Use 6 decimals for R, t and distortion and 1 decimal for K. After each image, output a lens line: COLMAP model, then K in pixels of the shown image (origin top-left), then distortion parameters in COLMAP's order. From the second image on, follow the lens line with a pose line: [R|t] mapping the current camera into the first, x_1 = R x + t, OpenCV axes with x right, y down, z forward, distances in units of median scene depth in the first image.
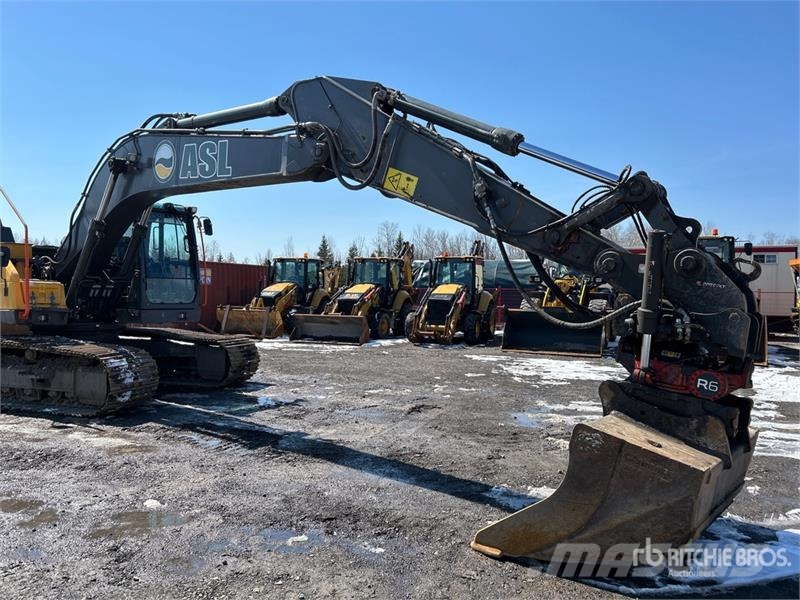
lens RADIAL K [[605.7, 0, 396.8], [0, 605.7, 307.8], [0, 0, 1]] dist [0.059674, -0.066538]
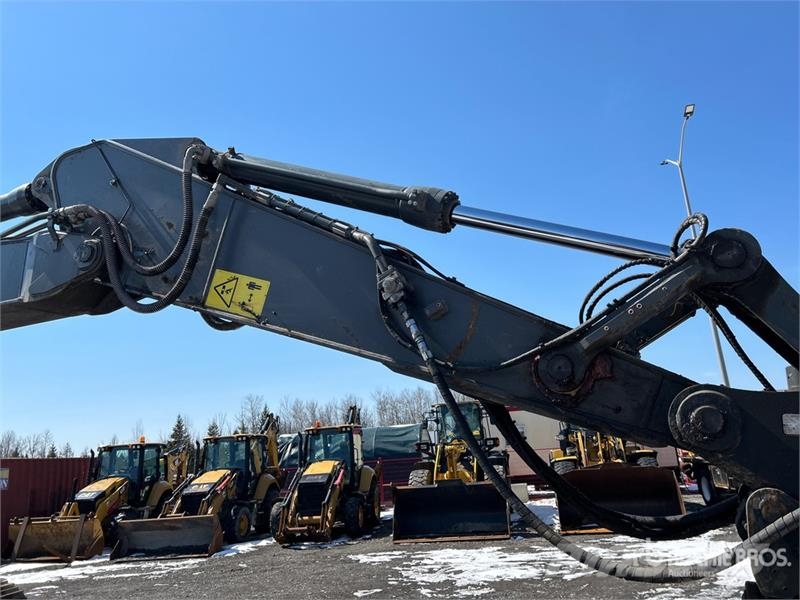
lens RADIAL K [[605.7, 0, 402.1], [0, 605.7, 294.7], [0, 0, 1]] dist [0.059674, -0.066538]
pose [[0.973686, -0.023011, 0.226730, 0.009104], [0.088557, 0.954906, -0.283393, -0.013638], [-0.209985, 0.296015, 0.931816, 0.160899]]
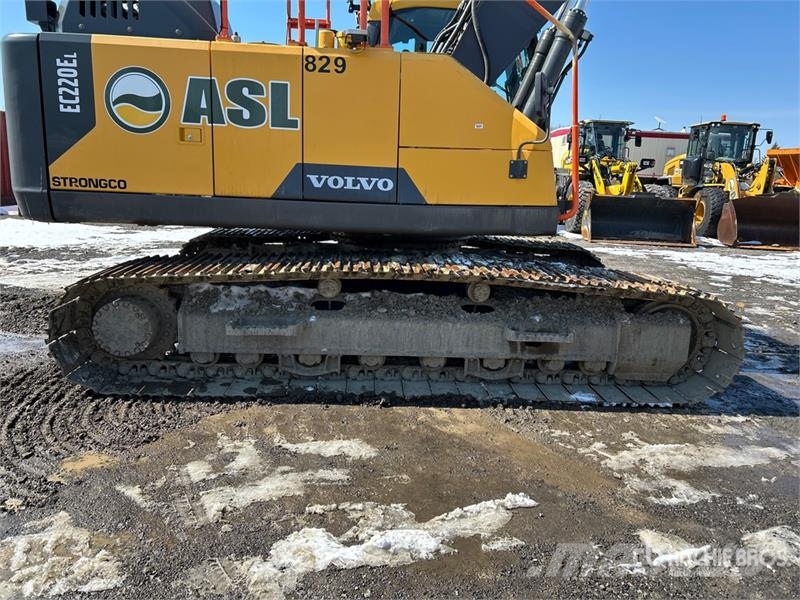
lens RADIAL K [[583.8, 0, 397.8], [0, 583.8, 297.8], [0, 0, 1]] dist [0.051793, -0.019538]
pose [[0.921017, -0.055591, 0.385535, -0.434768], [-0.019583, 0.981904, 0.188365, -0.006441], [-0.389029, -0.181037, 0.903262, 0.291812]]
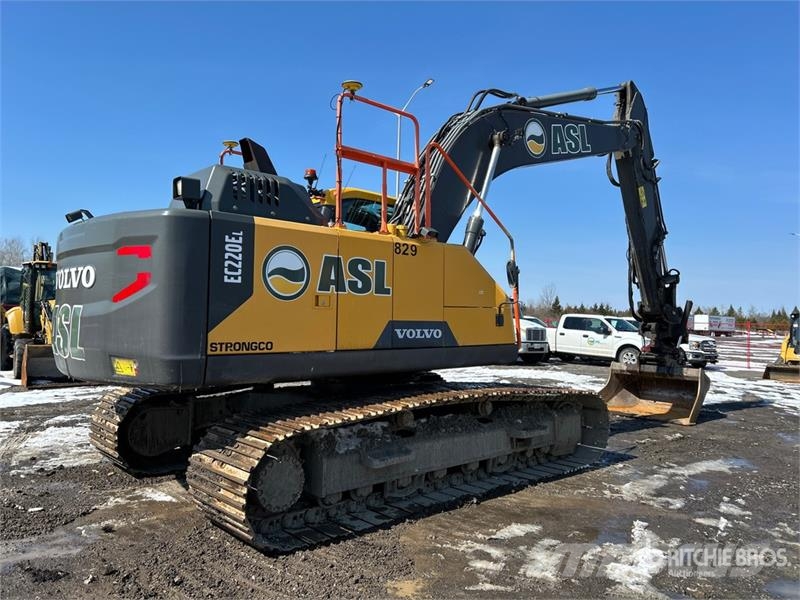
lens RADIAL K [[587.1, 0, 405.1], [0, 587.1, 308.0], [0, 0, 1]] dist [0.051794, -0.000885]
pose [[0.468793, 0.014328, 0.883192, -0.642886], [0.008165, 0.999755, -0.020553, -0.015122], [-0.883270, 0.016847, 0.468562, 0.385315]]
